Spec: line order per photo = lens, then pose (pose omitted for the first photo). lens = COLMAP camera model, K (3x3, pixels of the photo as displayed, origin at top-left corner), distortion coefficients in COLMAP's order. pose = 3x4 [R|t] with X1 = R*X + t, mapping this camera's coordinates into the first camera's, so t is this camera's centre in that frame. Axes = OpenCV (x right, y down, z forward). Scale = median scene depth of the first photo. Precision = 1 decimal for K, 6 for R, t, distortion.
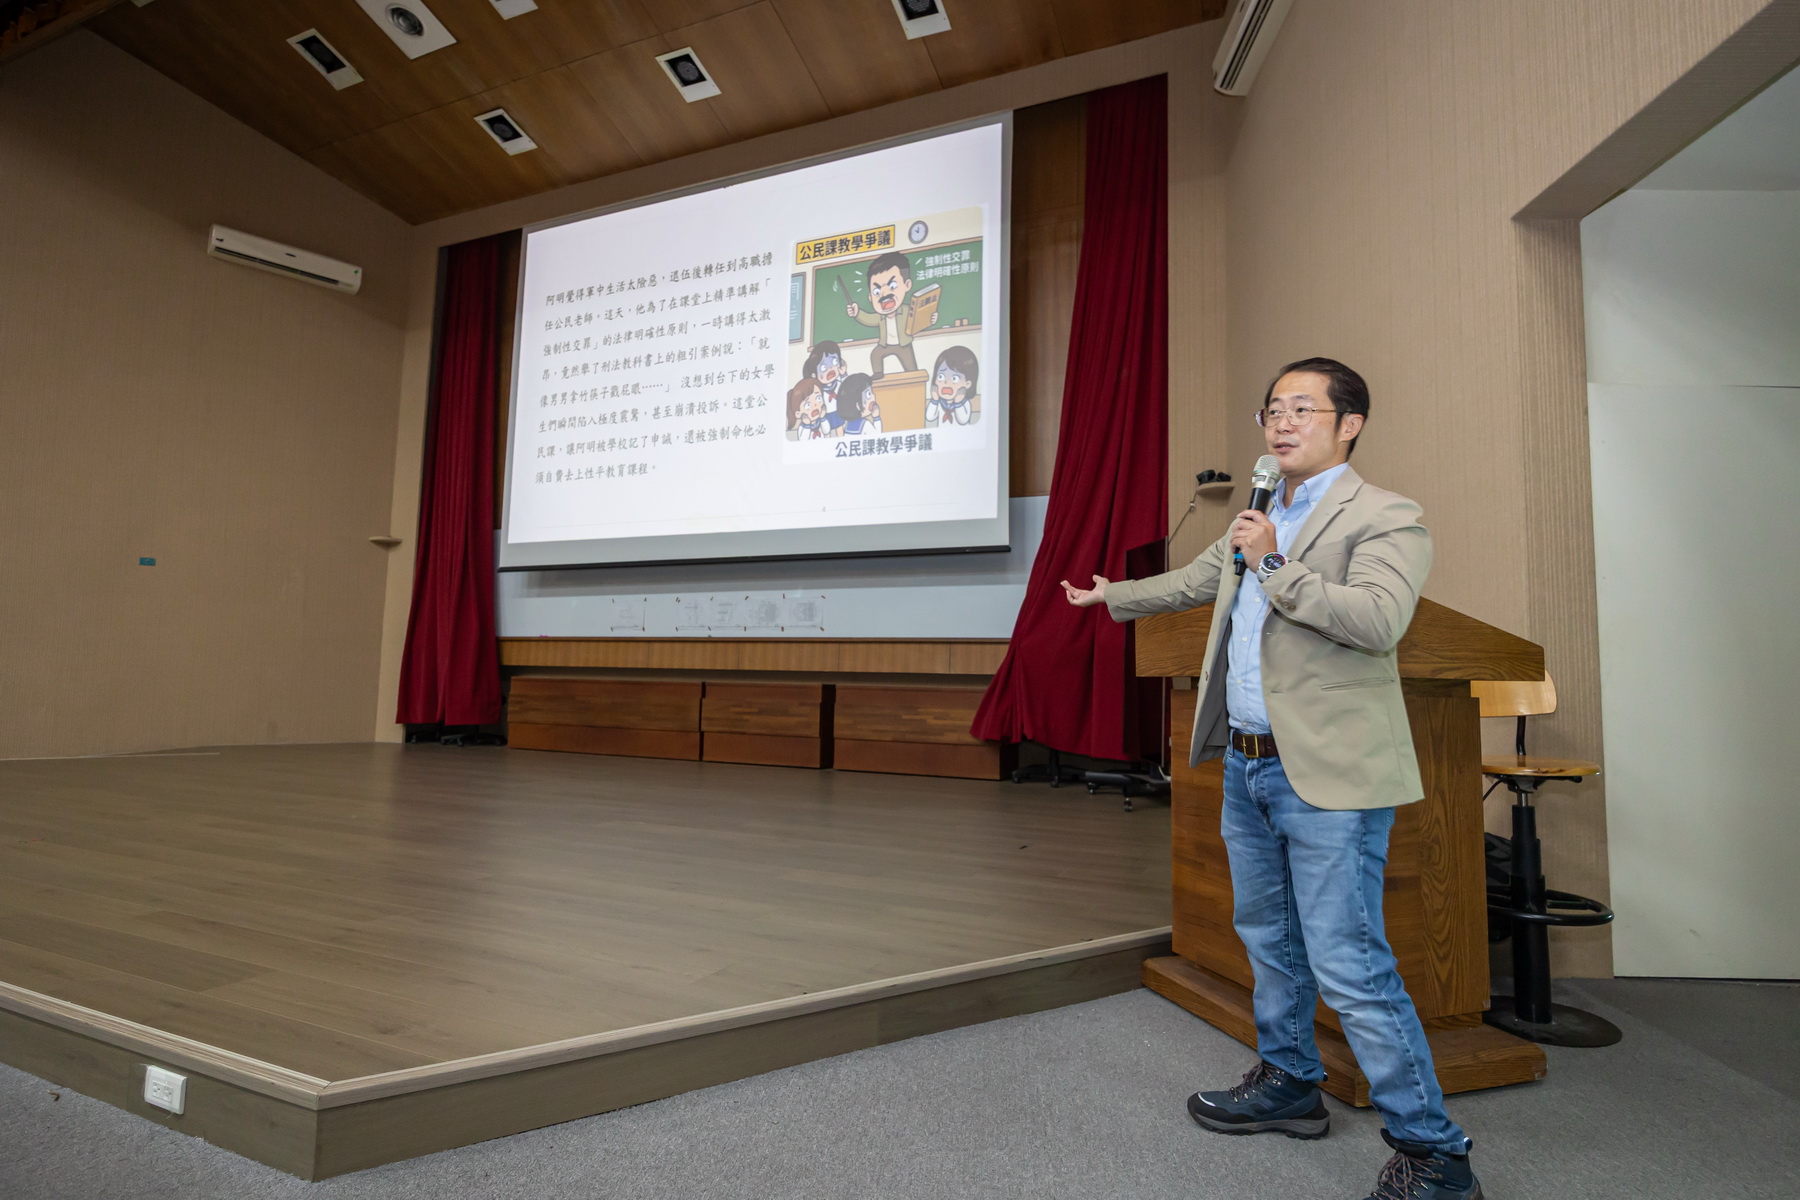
lens RADIAL K [[933.0, 0, 909.7], [0, 933.0, 605.6], [0, 0, 1]] dist [-0.018103, -0.000937]
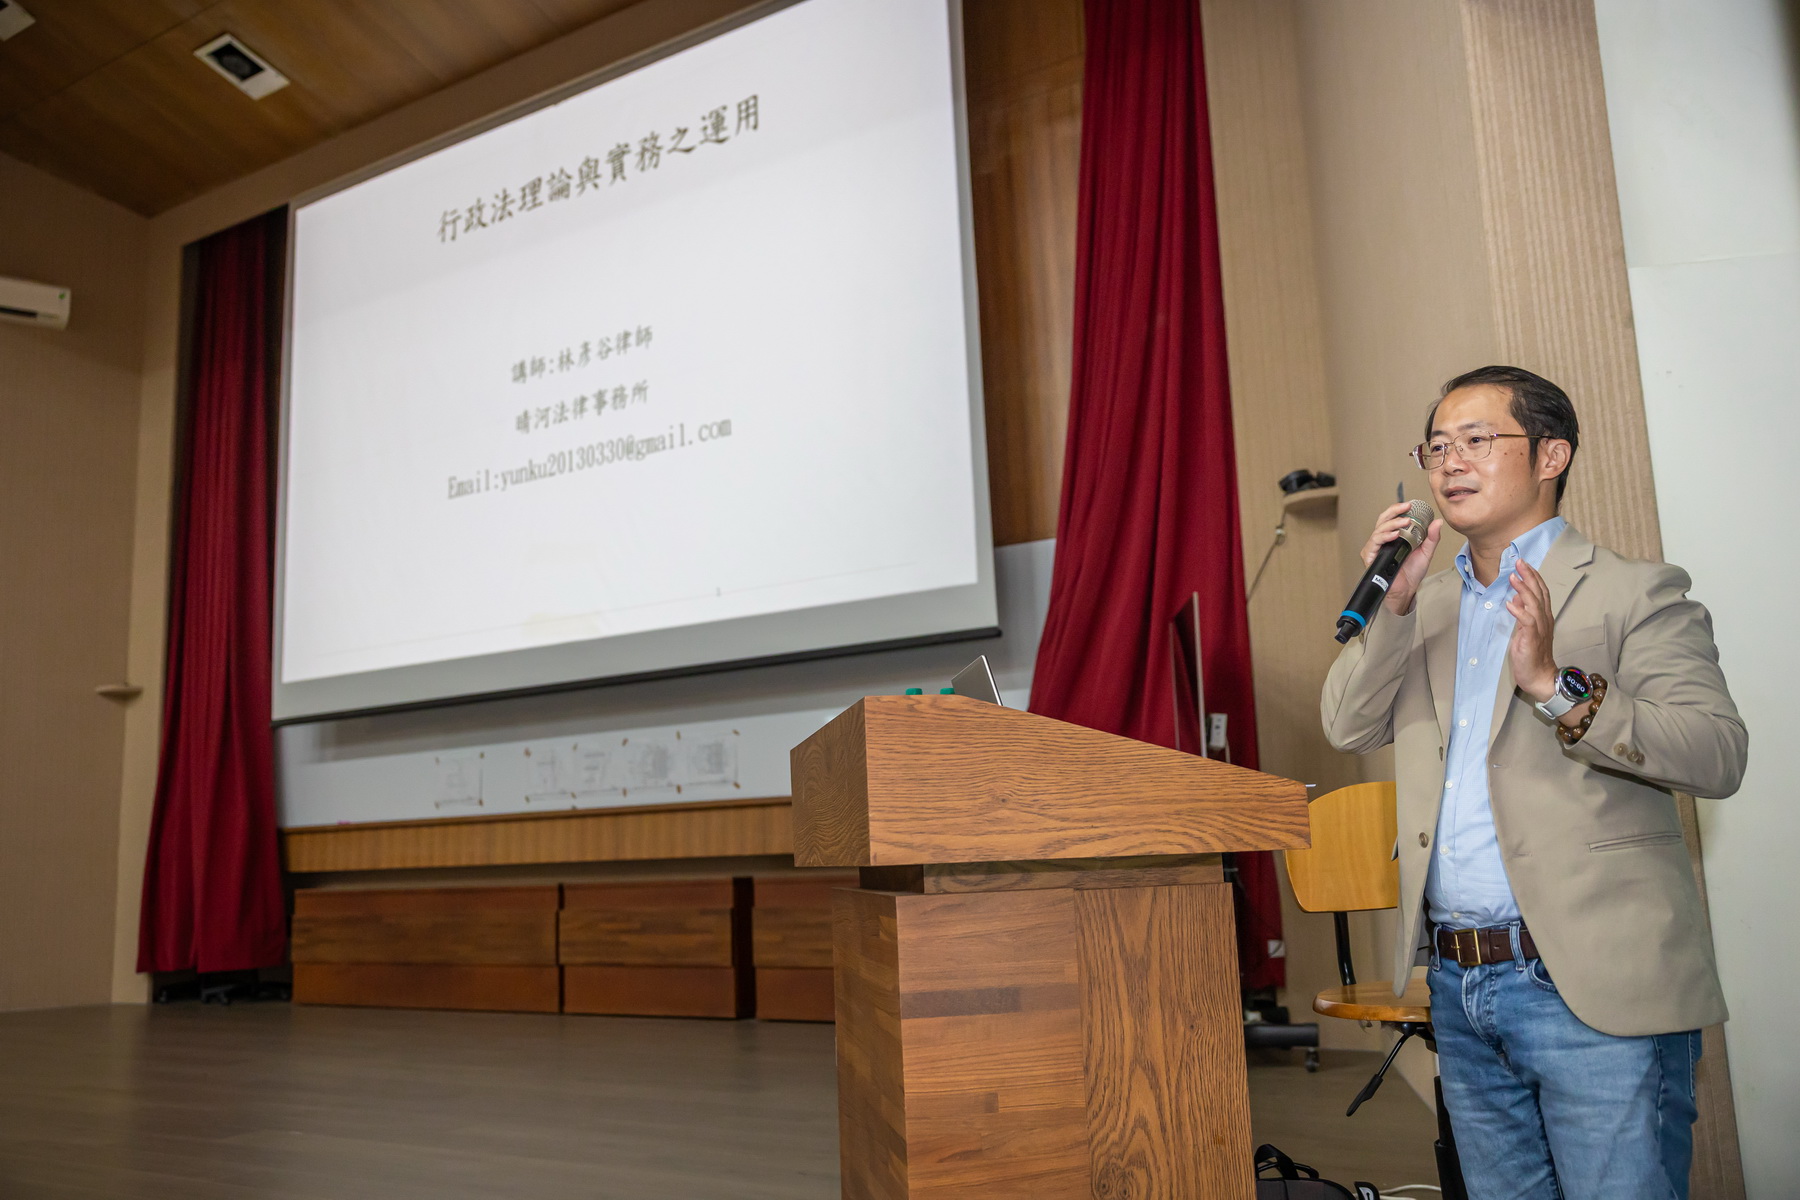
lens RADIAL K [[1525.9, 0, 889.7], [0, 1525.9, 606.6], [0, 0, 1]] dist [-0.034868, 0.036539]
pose [[0.985375, -0.084058, -0.148226, 0.157281], [0.072124, 0.993840, -0.084140, 0.000052], [0.154386, 0.072219, 0.985368, 0.025519]]
